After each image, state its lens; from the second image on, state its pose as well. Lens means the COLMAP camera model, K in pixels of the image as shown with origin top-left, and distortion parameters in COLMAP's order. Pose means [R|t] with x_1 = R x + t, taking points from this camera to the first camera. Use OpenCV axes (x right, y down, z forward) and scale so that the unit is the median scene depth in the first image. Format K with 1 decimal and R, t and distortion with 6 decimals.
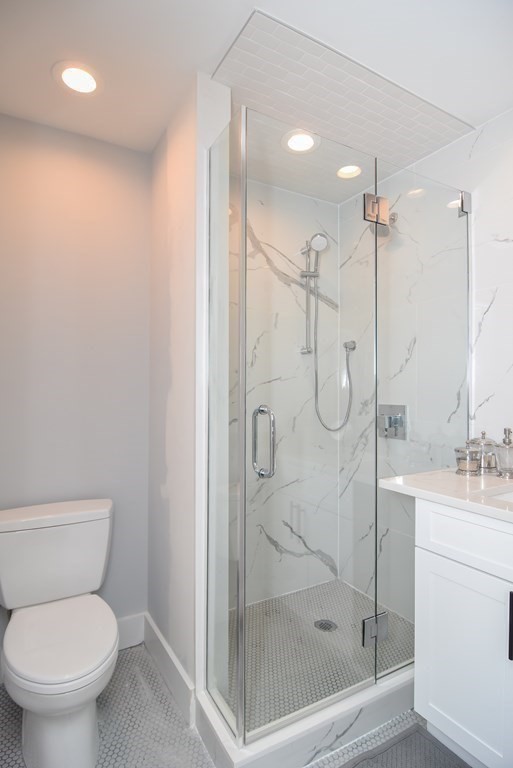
lens RADIAL K [[412.2, 0, 258.8], [0, 412.2, 388.2], [0, 0, 1]] dist [-0.009945, -0.008382]
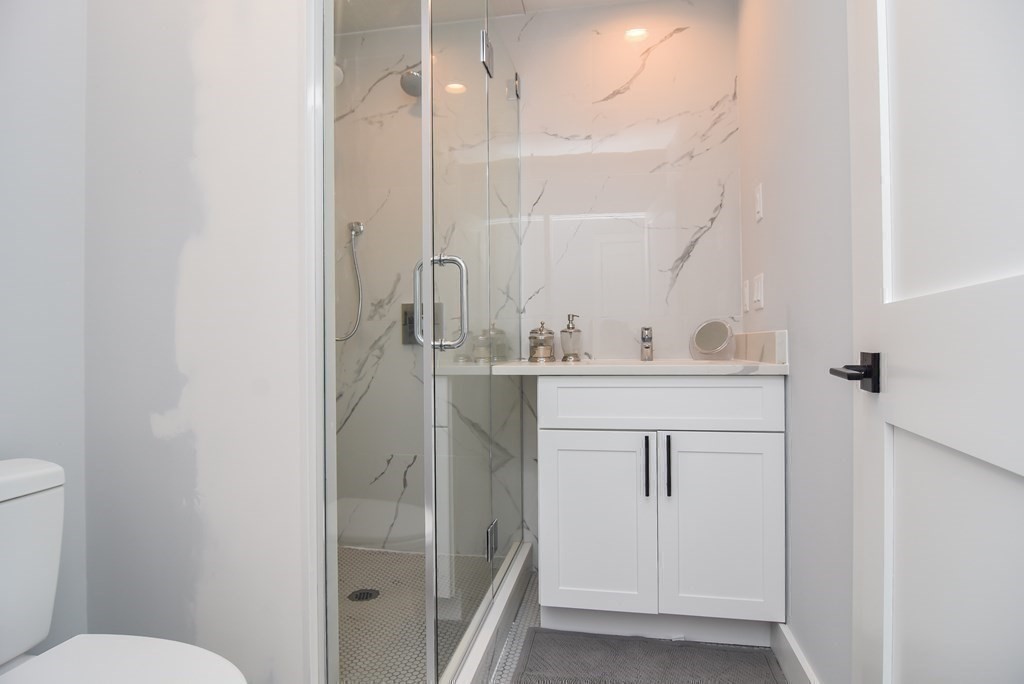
lens RADIAL K [[549.6, 0, 517.3], [0, 549.6, 343.0], [0, 0, 1]] dist [-0.009945, -0.008382]
pose [[0.651282, -0.009367, 0.758778, -0.359311], [0.008534, 0.999951, 0.005019, 0.107422], [-0.758788, 0.003207, 0.651330, 0.127564]]
